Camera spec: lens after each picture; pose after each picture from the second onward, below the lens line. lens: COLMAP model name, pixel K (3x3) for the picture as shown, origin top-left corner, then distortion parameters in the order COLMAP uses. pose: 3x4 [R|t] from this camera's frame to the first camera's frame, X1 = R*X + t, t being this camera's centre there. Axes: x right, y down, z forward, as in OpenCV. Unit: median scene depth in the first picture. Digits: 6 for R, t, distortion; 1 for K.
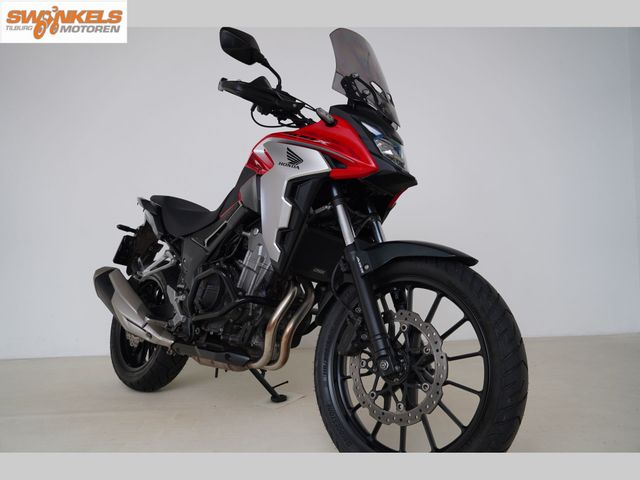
lens RADIAL K [[507.6, 0, 320.0], [0, 507.6, 240.0], [0, 0, 1]] dist [-0.005544, -0.000508]
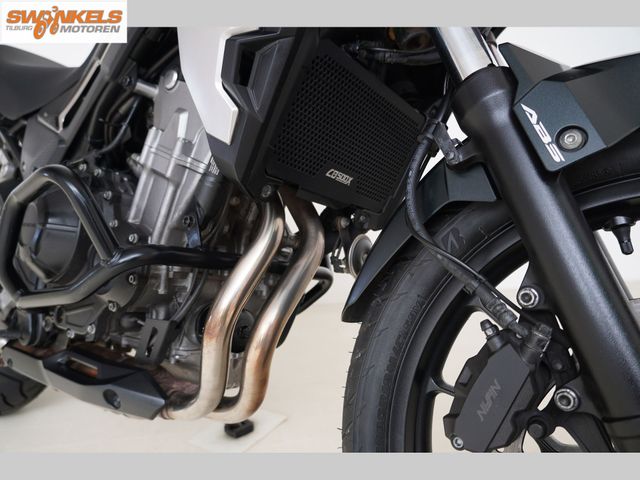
lens RADIAL K [[507.6, 0, 320.0], [0, 507.6, 240.0], [0, 0, 1]] dist [-0.005544, -0.000508]
pose [[0.994993, -0.021567, 0.097589, -0.054072], [0.008097, 0.990625, 0.136369, 0.055396], [-0.099616, -0.134896, 0.985840, 0.605940]]
